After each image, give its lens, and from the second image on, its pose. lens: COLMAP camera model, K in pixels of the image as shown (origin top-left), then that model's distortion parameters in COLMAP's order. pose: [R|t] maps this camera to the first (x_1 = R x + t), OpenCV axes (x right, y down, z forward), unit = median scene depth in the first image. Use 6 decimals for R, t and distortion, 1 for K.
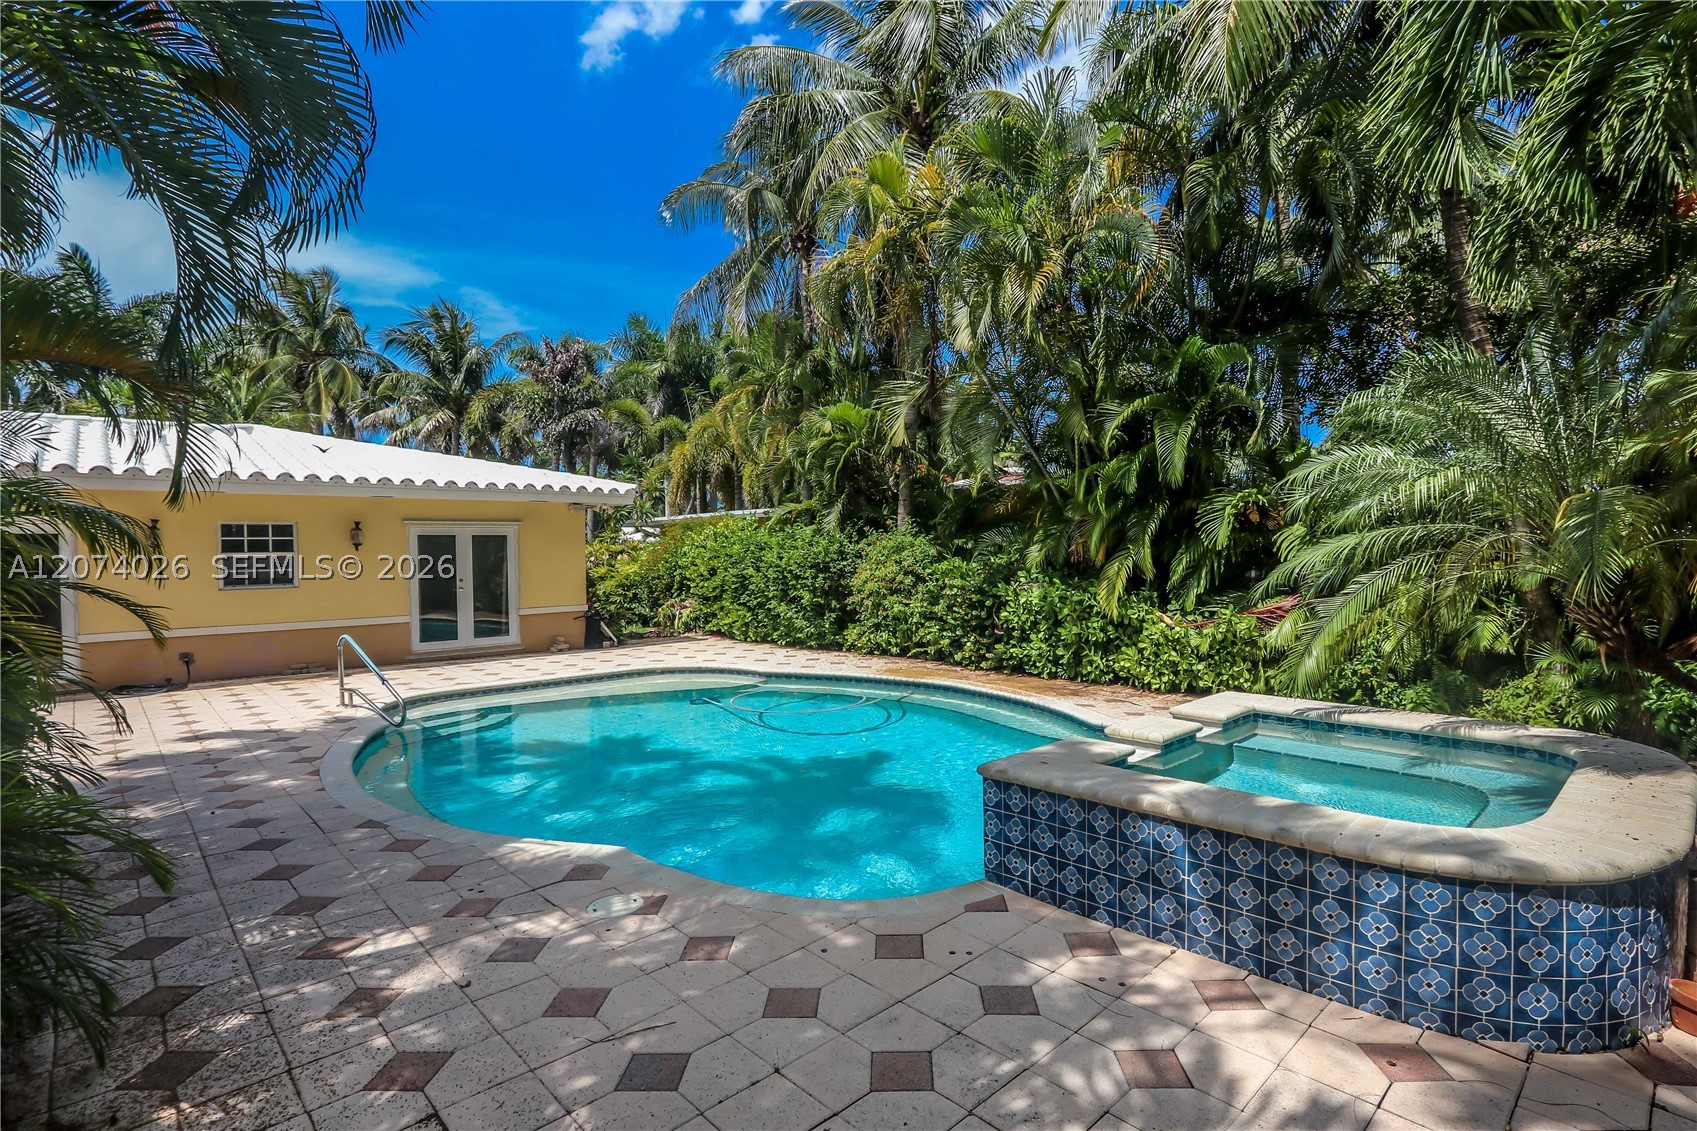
lens RADIAL K [[814.9, 0, 848.5], [0, 814.9, 565.5], [0, 0, 1]] dist [-0.022034, 0.008760]
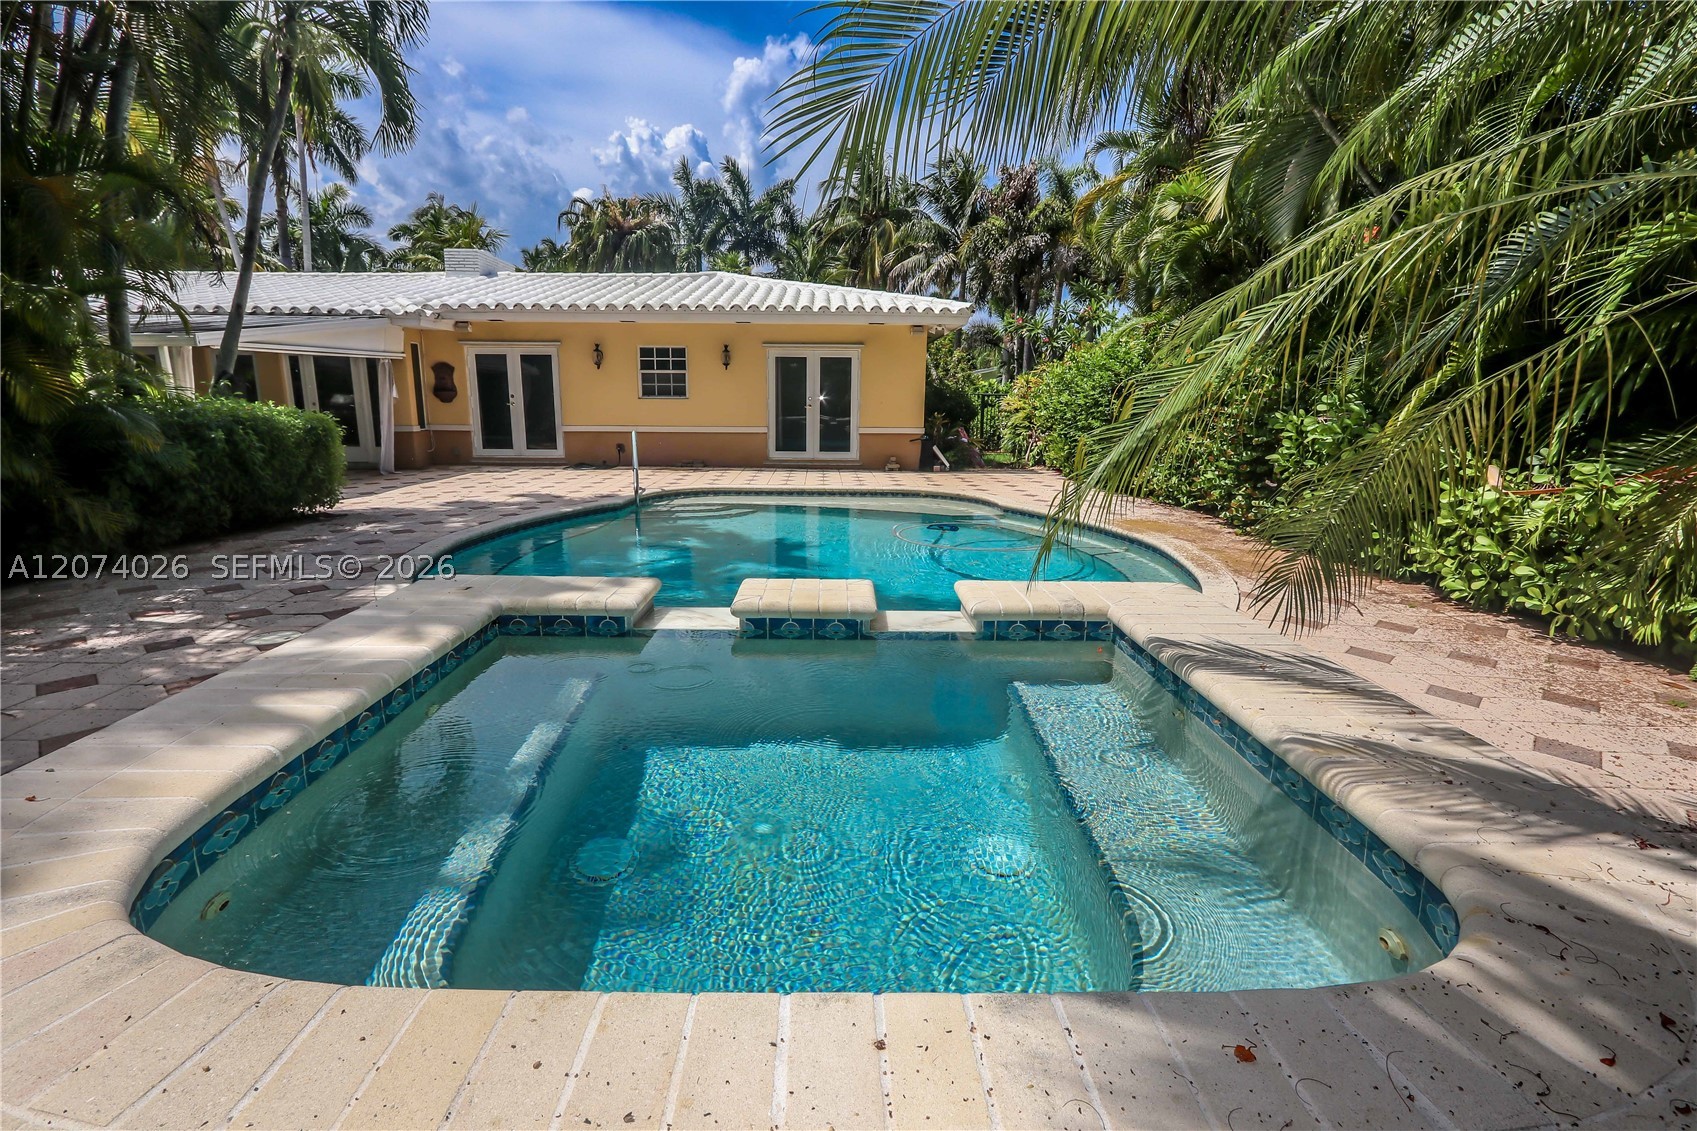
lens RADIAL K [[792.3, 0, 844.4], [0, 792.3, 520.3], [0, 0, 1]] dist [0.030735, 0.000145]
pose [[0.737847, 0.124512, -0.663384, 0.327186], [-0.031247, 0.988085, 0.150701, 0.019212], [0.674245, -0.090465, 0.732946, 0.229875]]
